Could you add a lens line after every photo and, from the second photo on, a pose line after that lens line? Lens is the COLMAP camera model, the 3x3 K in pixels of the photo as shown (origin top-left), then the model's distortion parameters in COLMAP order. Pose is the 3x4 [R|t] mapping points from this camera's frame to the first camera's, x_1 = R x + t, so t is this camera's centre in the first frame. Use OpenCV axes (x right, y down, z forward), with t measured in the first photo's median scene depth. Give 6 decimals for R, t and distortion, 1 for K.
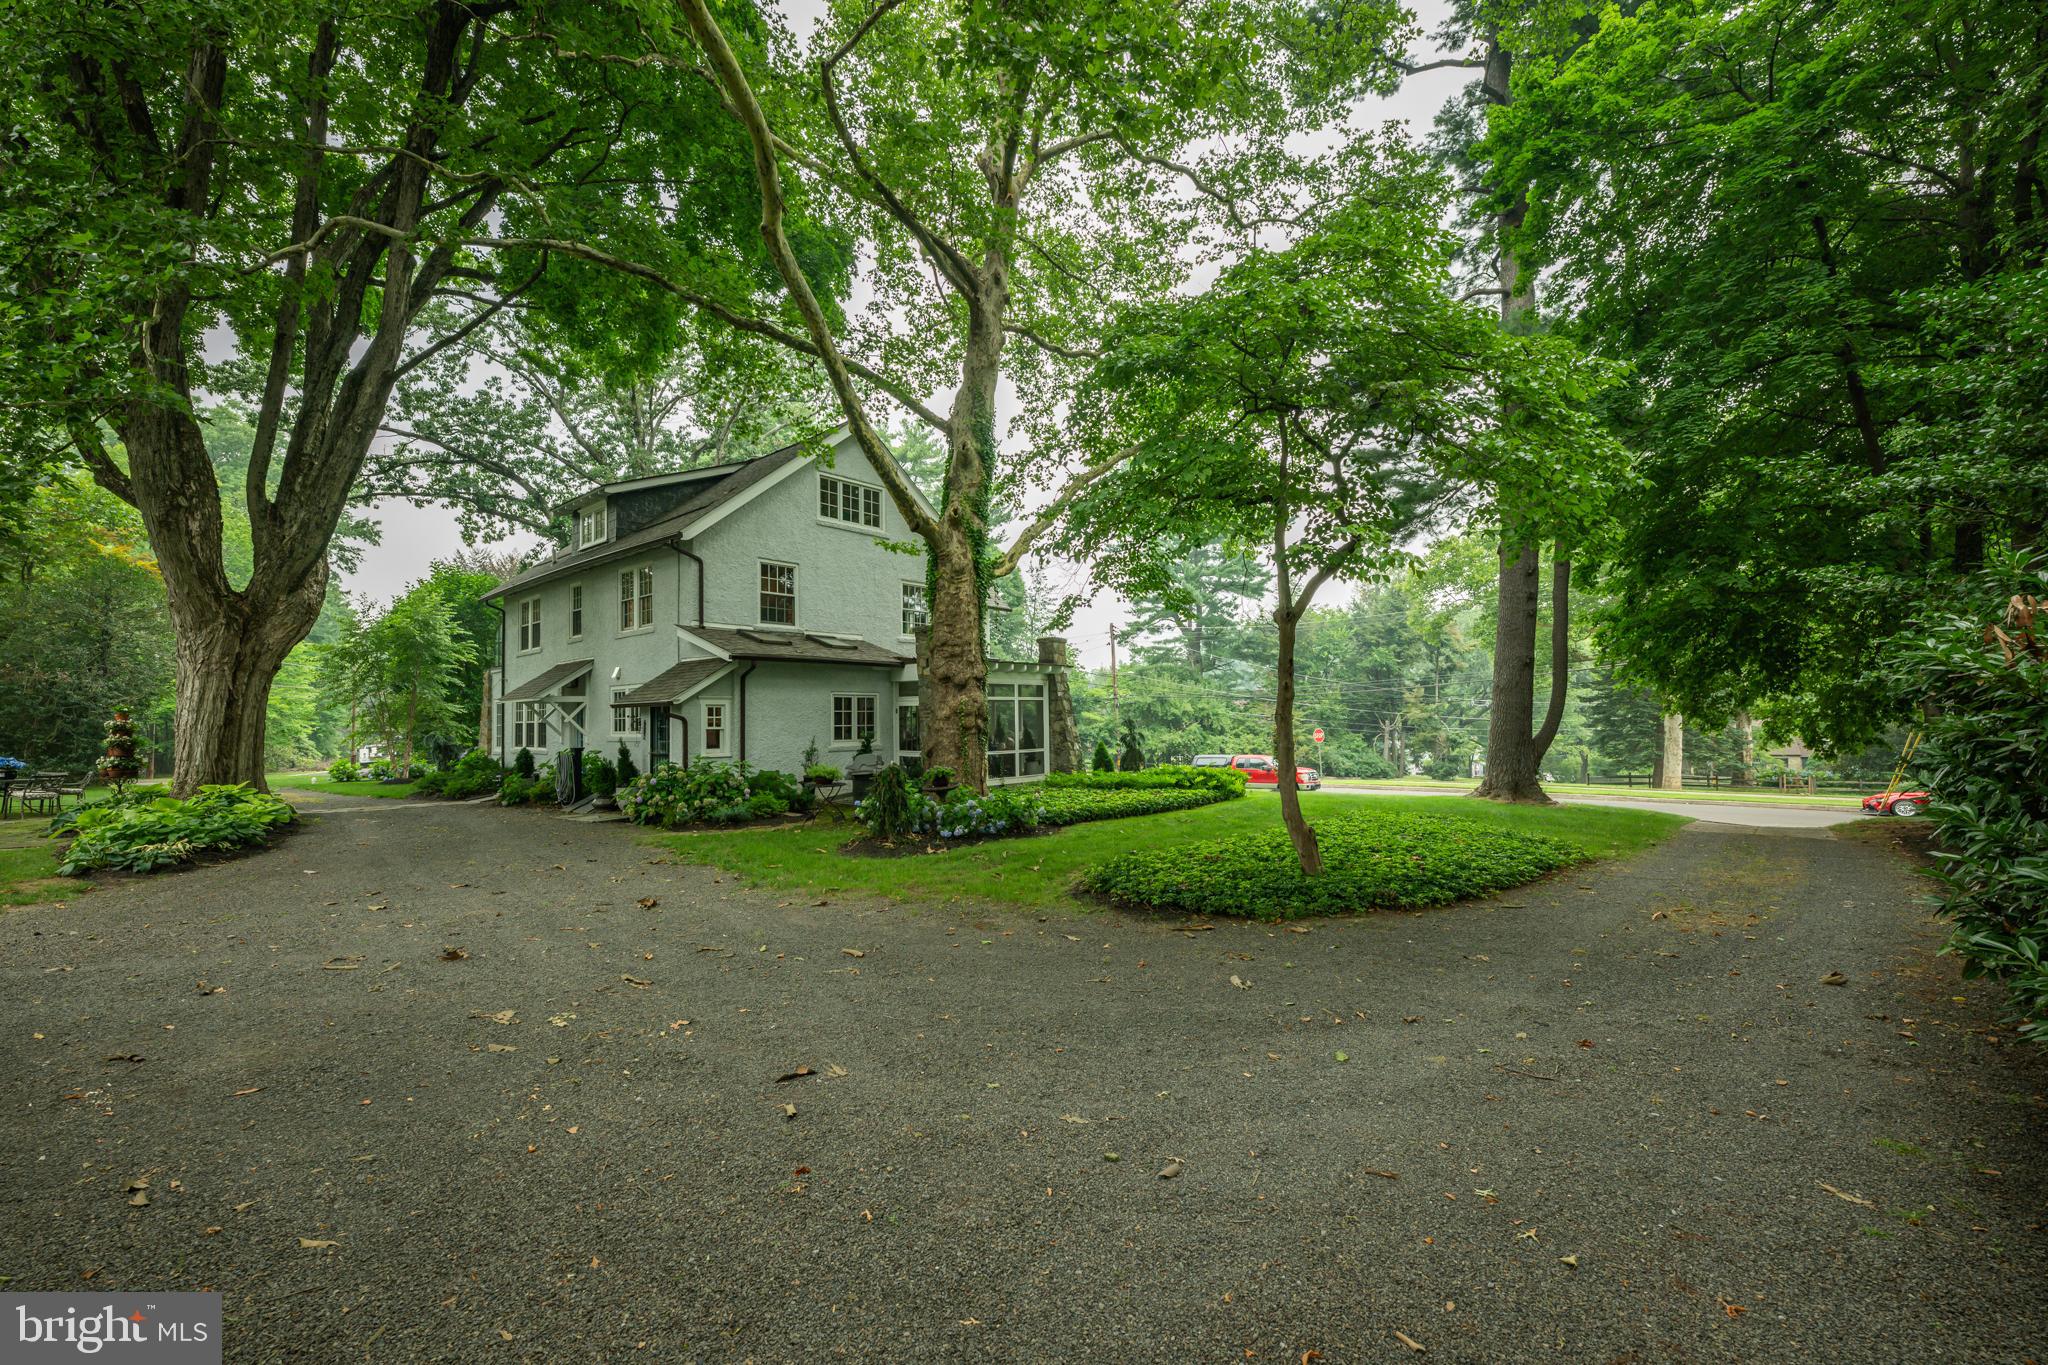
lens RADIAL K [[861.9, 0, 1036.6], [0, 861.9, 687.9], [0, 0, 1]] dist [-0.000045, 0.000099]
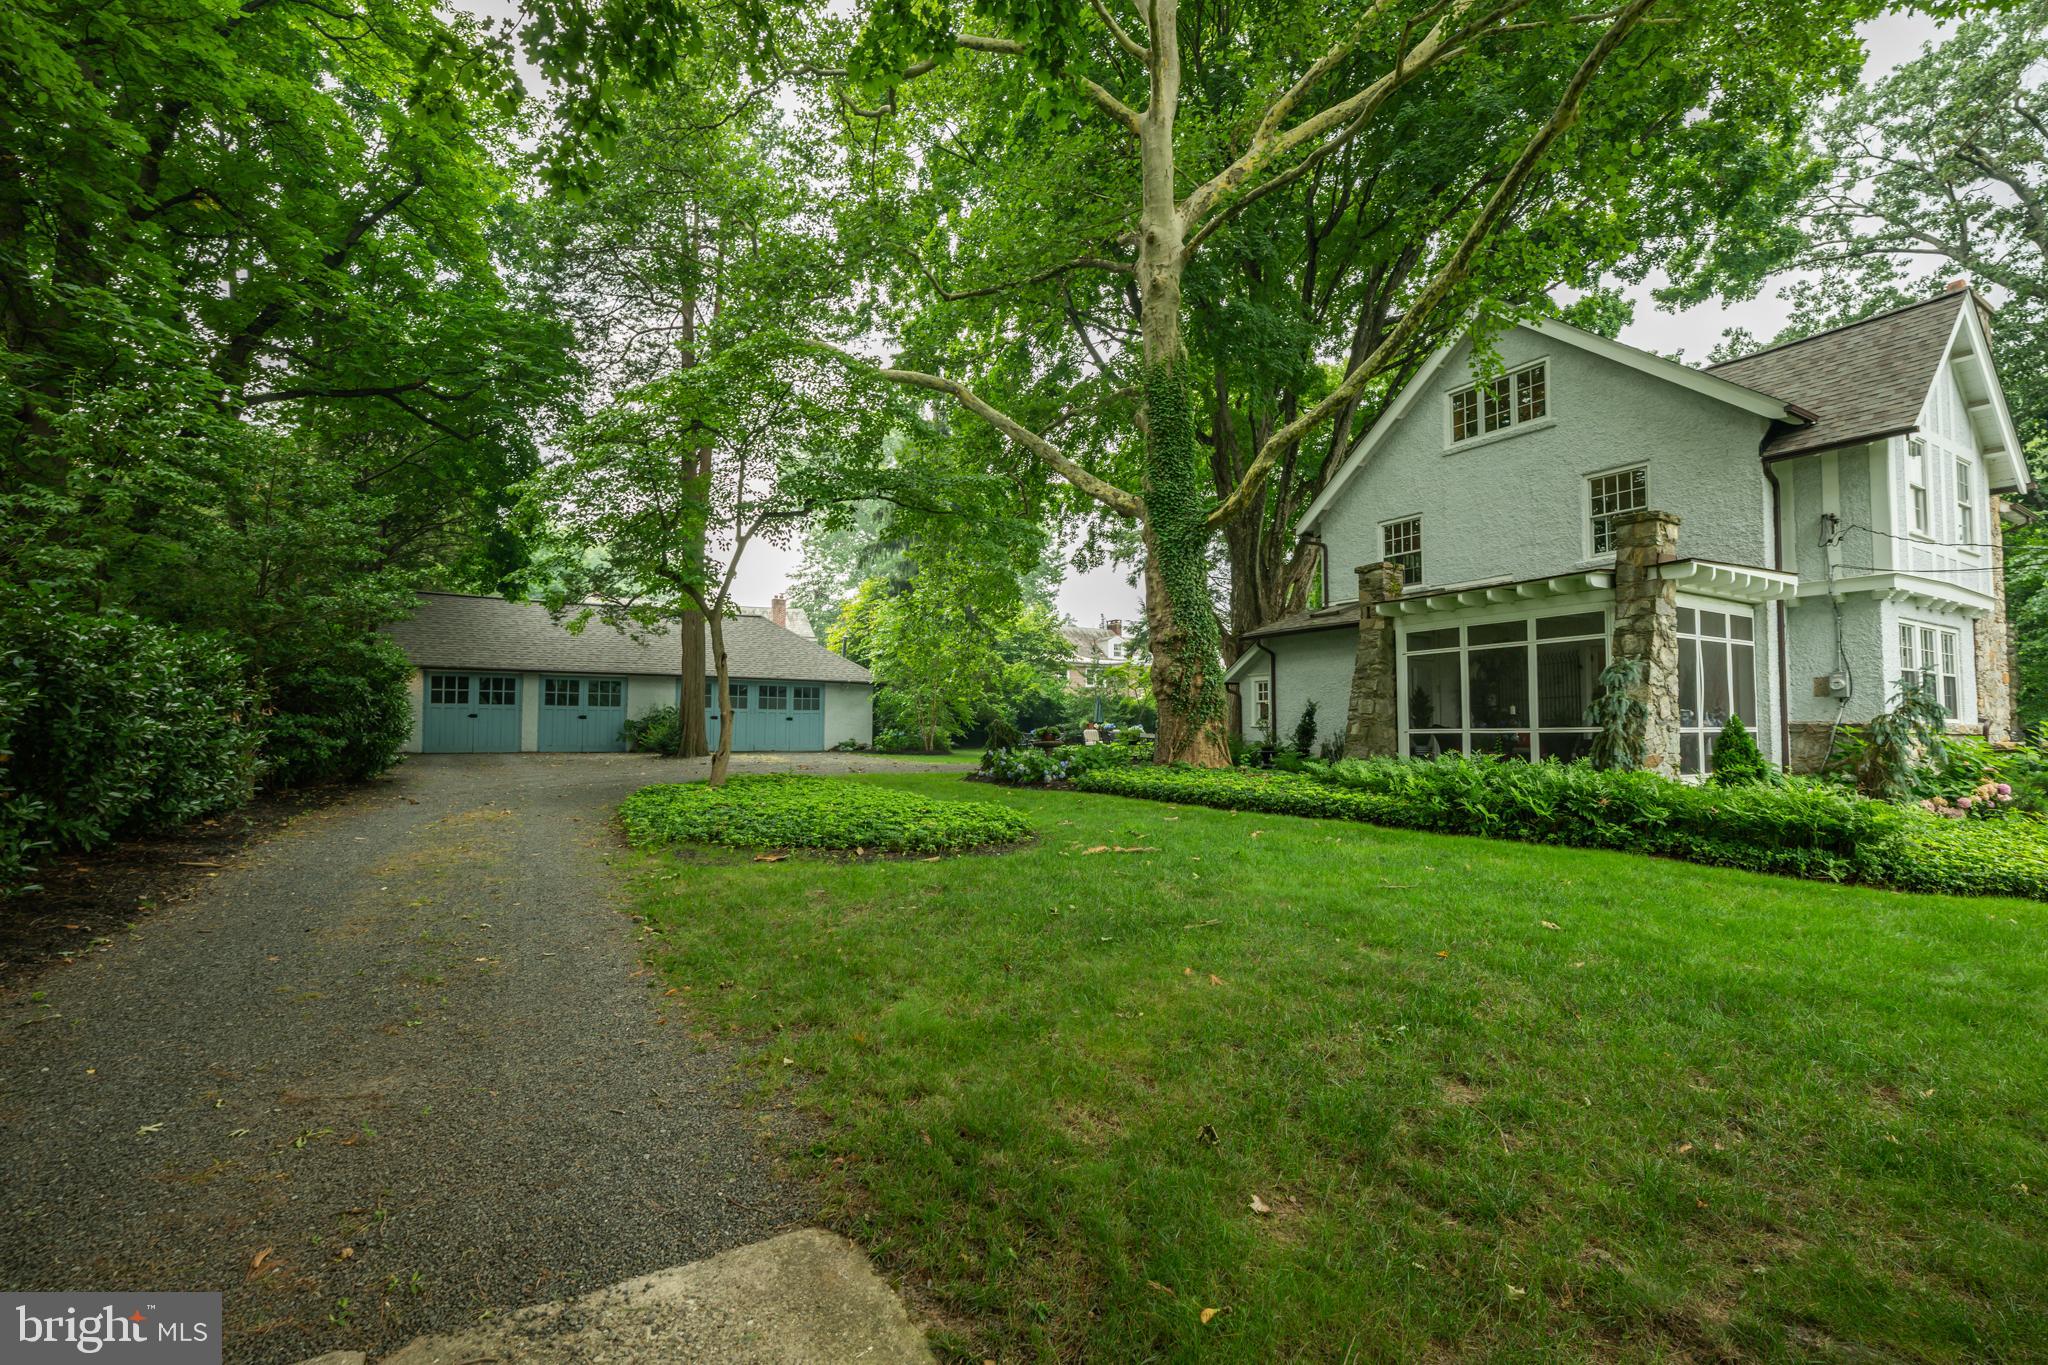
lens RADIAL K [[943.9, 0, 1034.8], [0, 943.9, 692.9], [0, 0, 1]] dist [0.004316, 0.000131]
pose [[-0.303054, -0.032697, -0.952412, 0.756407], [0.035920, 0.998309, -0.045702, 0.068726], [0.952296, -0.048061, -0.301367, 0.924422]]
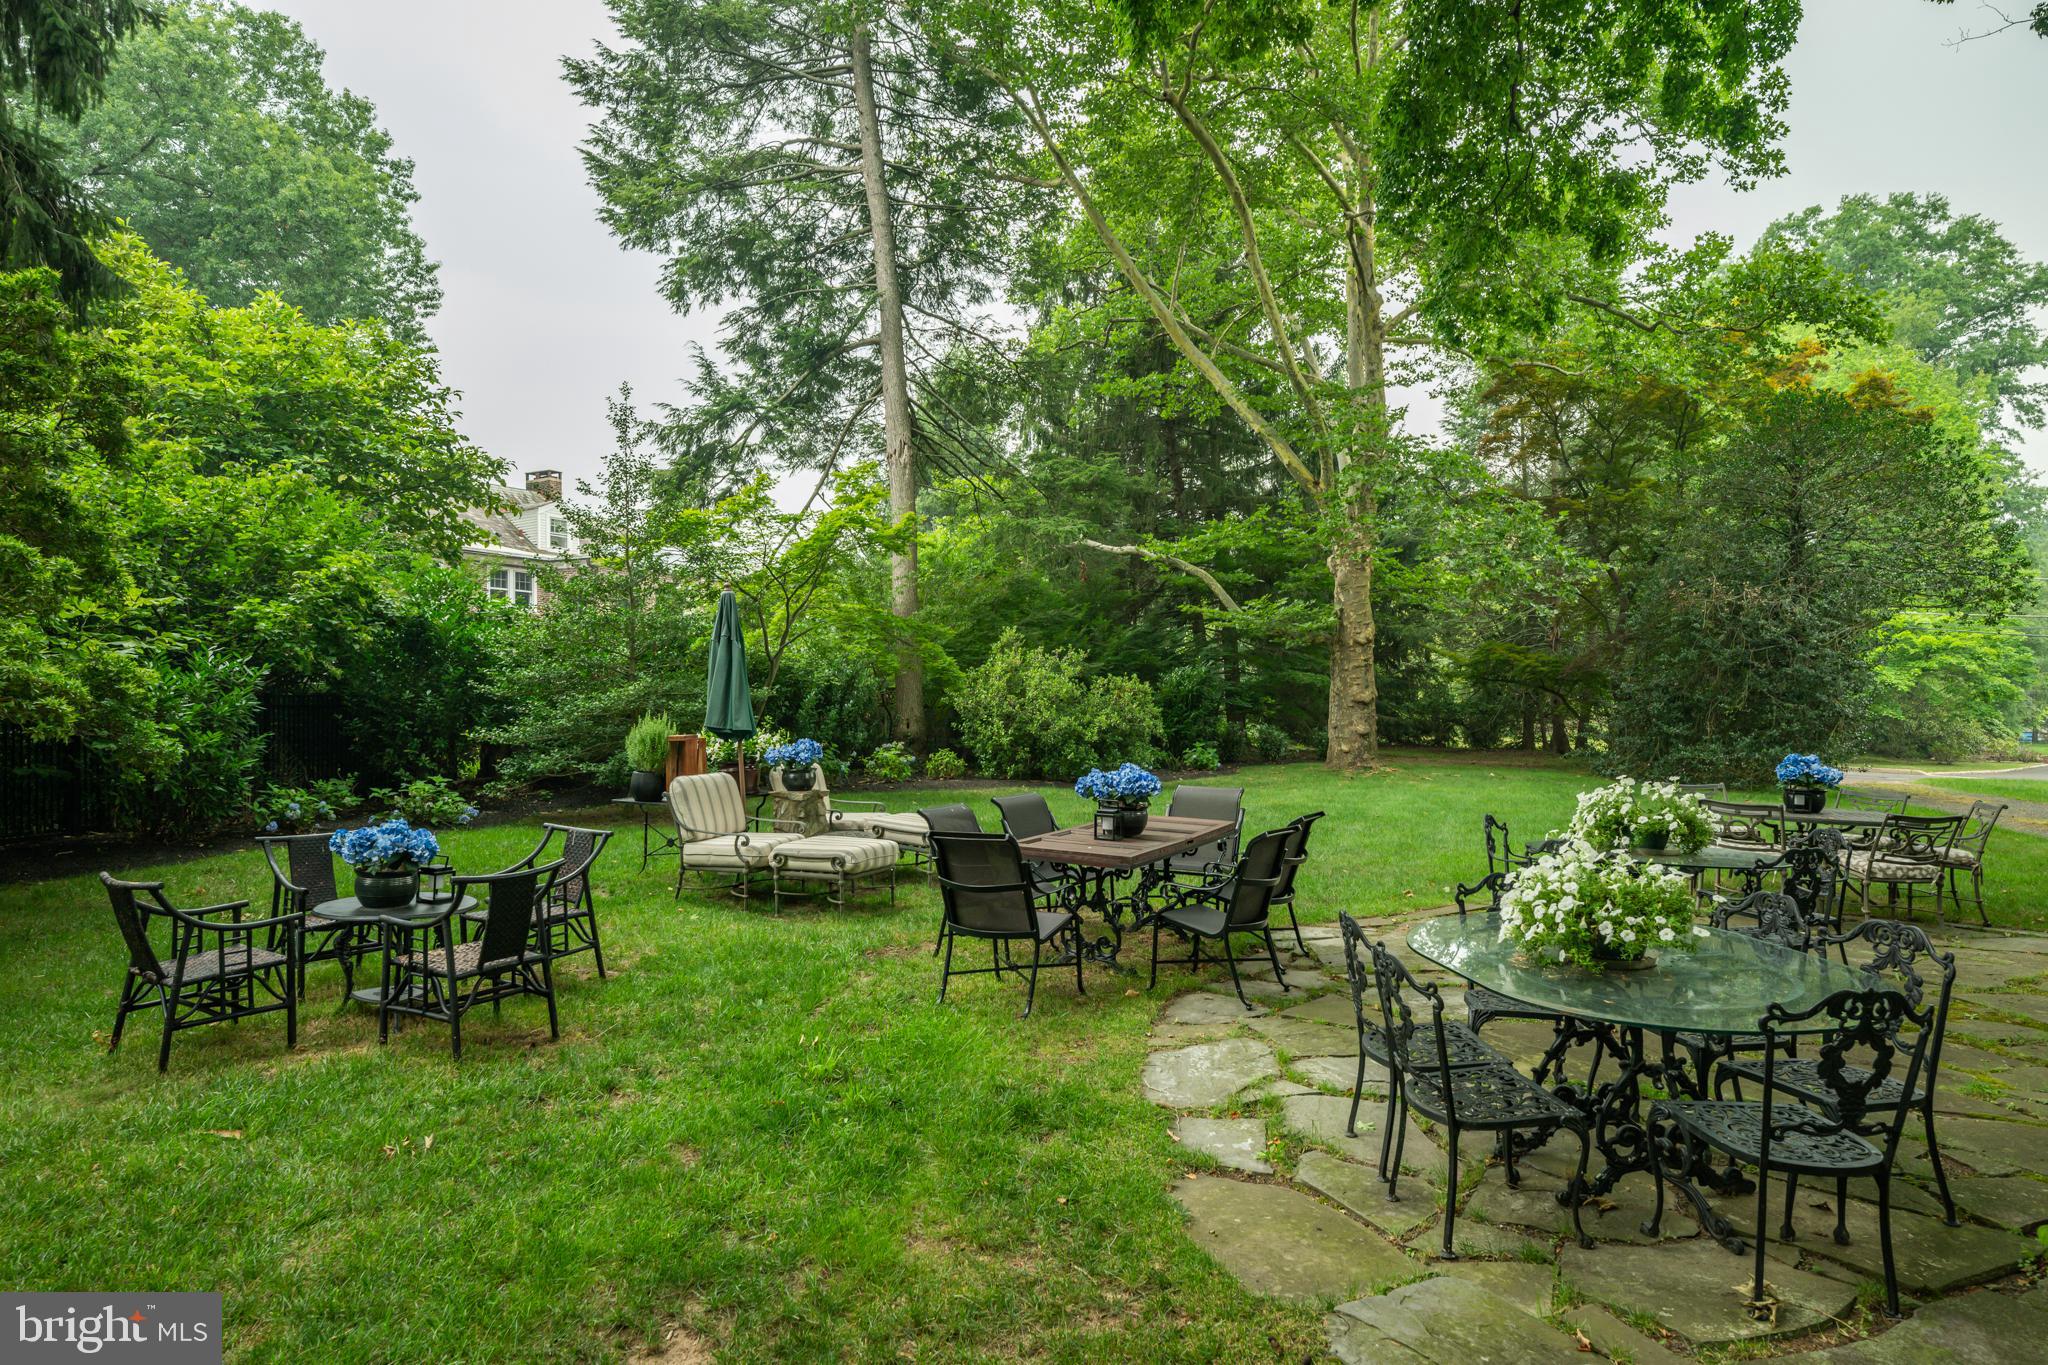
lens RADIAL K [[1161.6, 0, 1024.5], [0, 1161.6, 693.7], [0, 0, 1]] dist [-0.000888, 0.000132]
pose [[0.222576, 0.007623, -0.974885, -0.649219], [0.039284, 0.999087, 0.016781, 0.026691], [0.974124, -0.042032, 0.222074, 0.472171]]
